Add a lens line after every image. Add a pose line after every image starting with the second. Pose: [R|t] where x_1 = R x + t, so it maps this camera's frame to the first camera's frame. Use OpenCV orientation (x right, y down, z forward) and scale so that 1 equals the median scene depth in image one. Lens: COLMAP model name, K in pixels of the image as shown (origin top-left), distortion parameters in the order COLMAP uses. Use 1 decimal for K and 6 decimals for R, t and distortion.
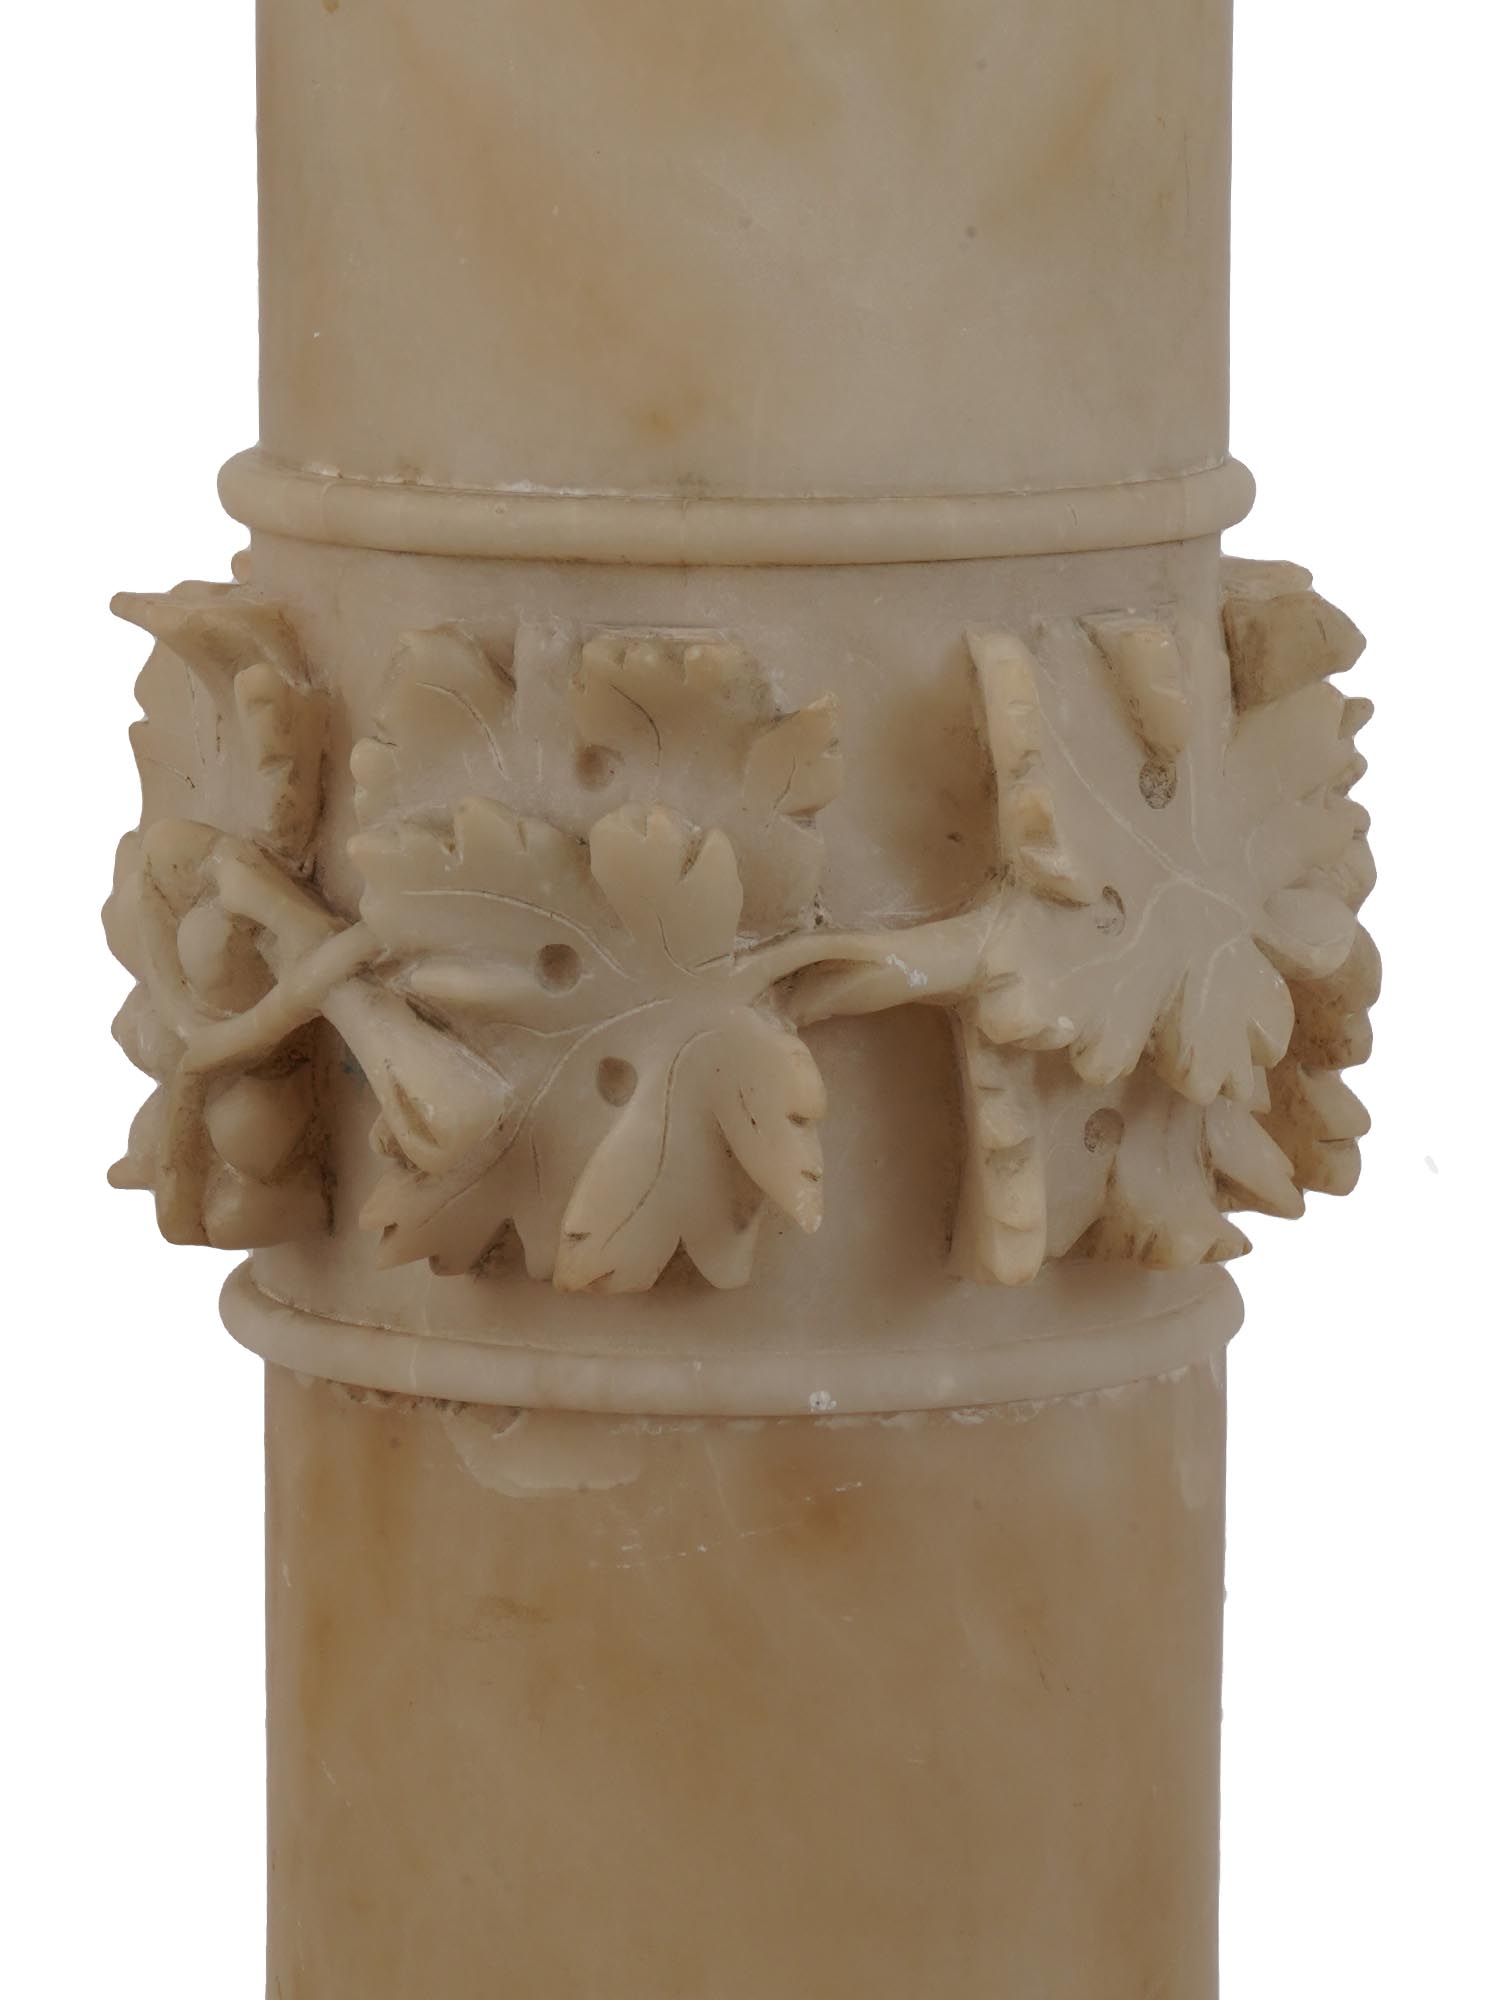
lens RADIAL K [[8026.6, 0, 759.5], [0, 8026.6, 1001.0], [0, 0, 1]] dist [1.314641, 0.000000]
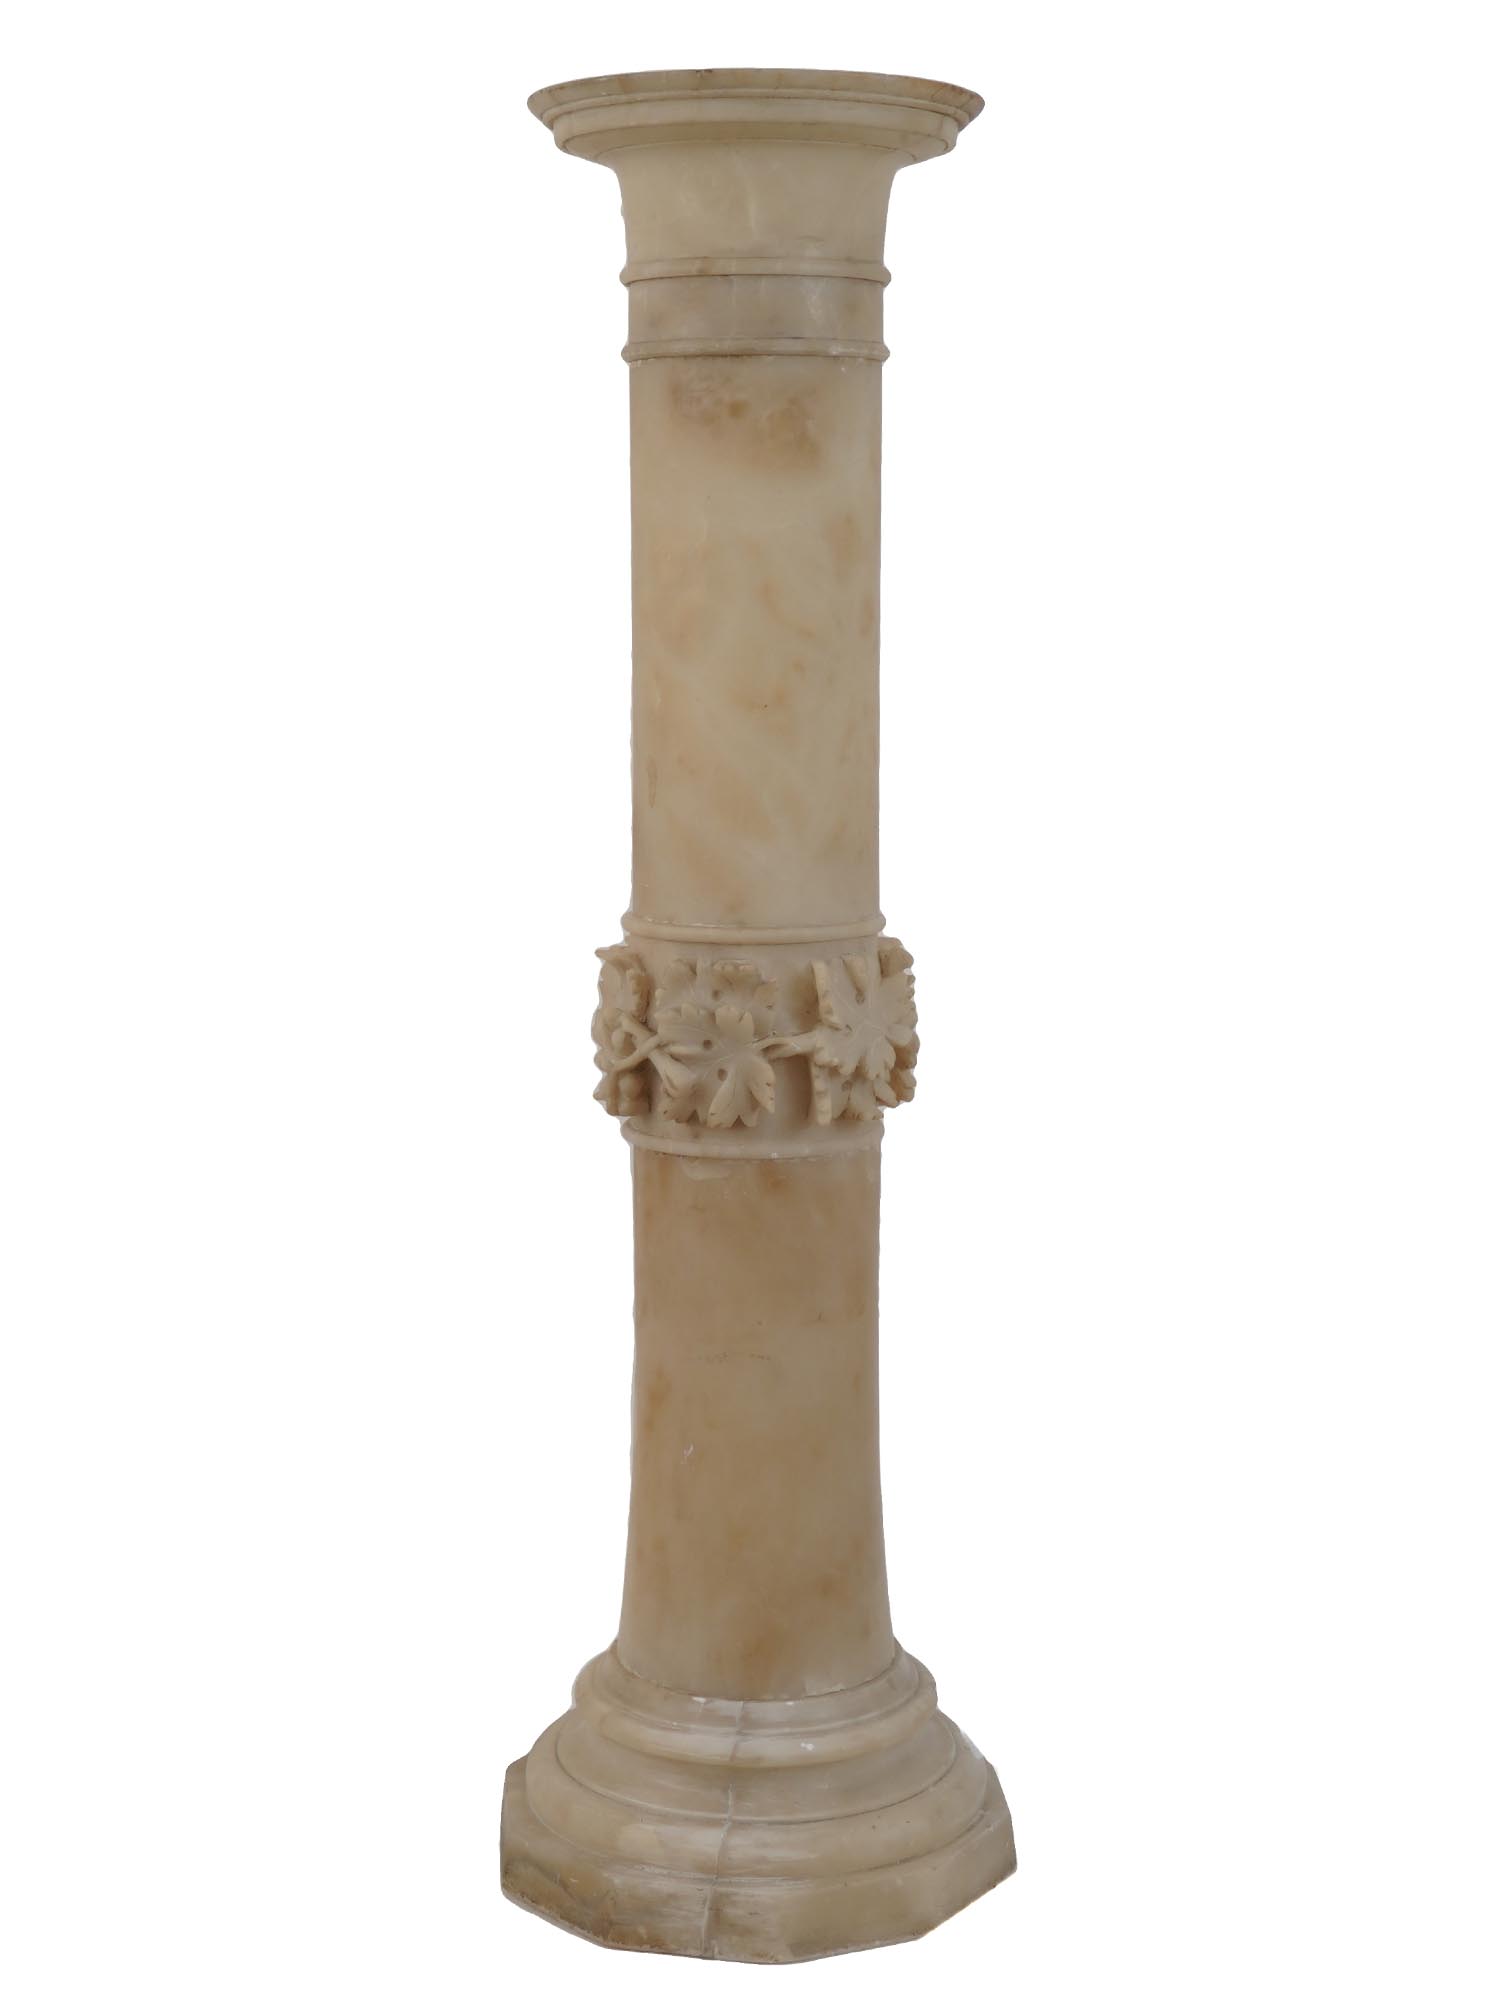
lens RADIAL K [[3166.5, 0, 762.4], [0, 3166.5, 994.4], [0, 0, 1]] dist [0.249416, 0.000000]
pose [[0.999960, -0.001630, -0.008791, 0.015429], [0.001592, 0.999990, -0.004281, -0.022529], [0.008798, 0.004266, 0.999952, -0.550805]]
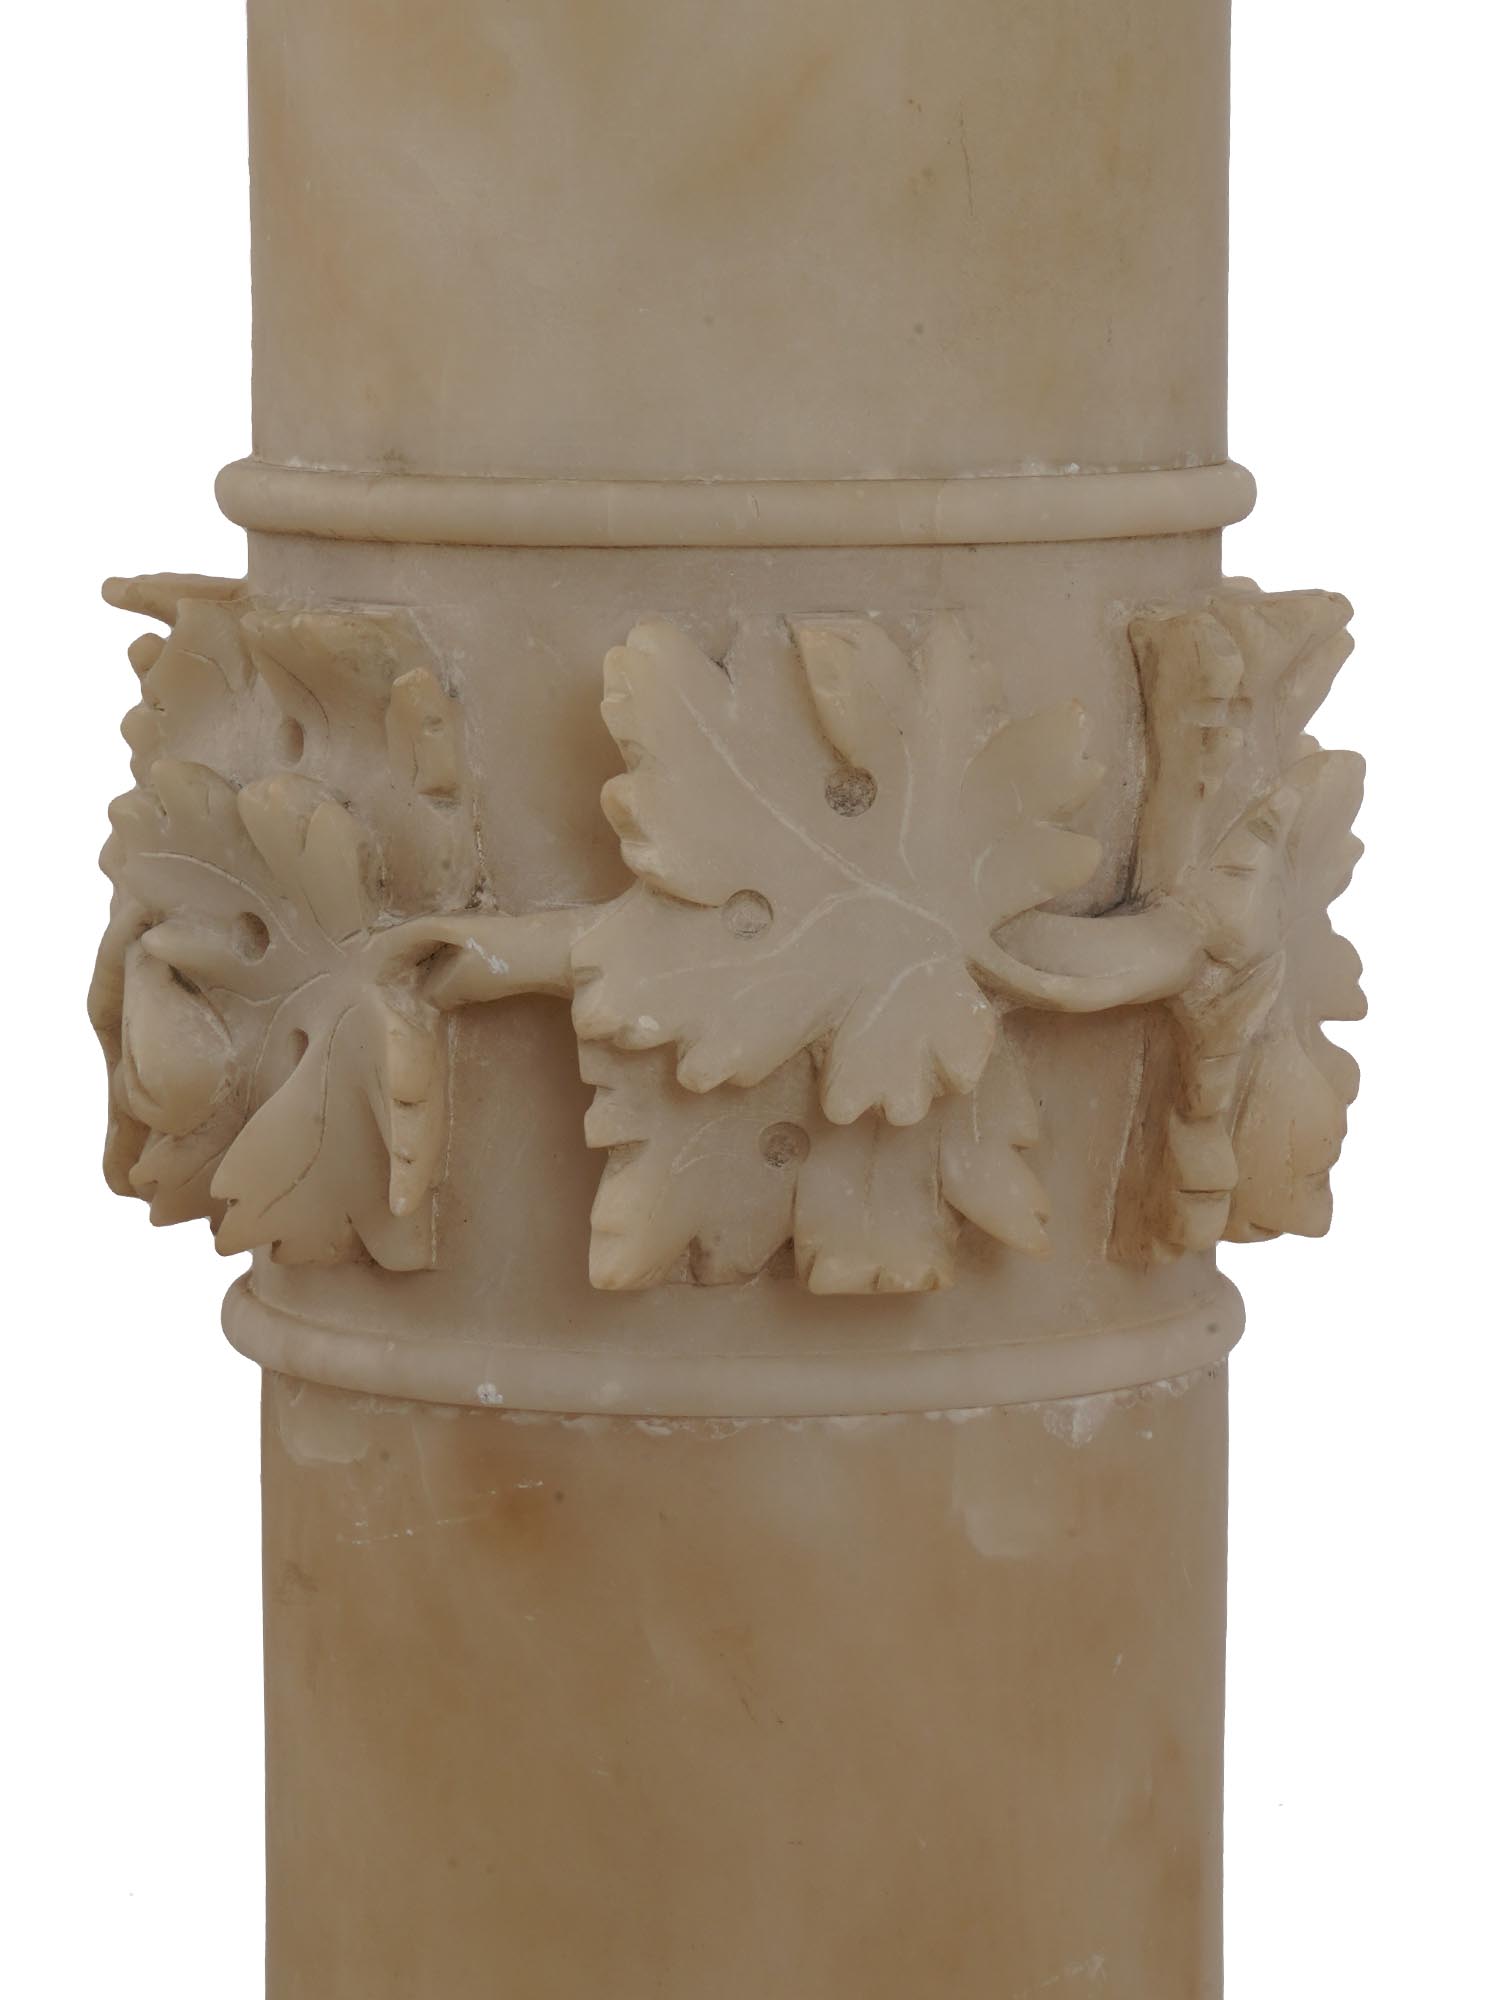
lens RADIAL K [[6723.4, 0, 745.0], [0, 6723.4, 1018.5], [0, 0, 1]] dist [0.984772, 0.000000]
pose [[0.830921, 0.066116, -0.552448, 0.489906], [-0.079424, 0.996841, -0.000159, 0.001394], [0.550692, 0.044010, 0.833548, 0.324497]]
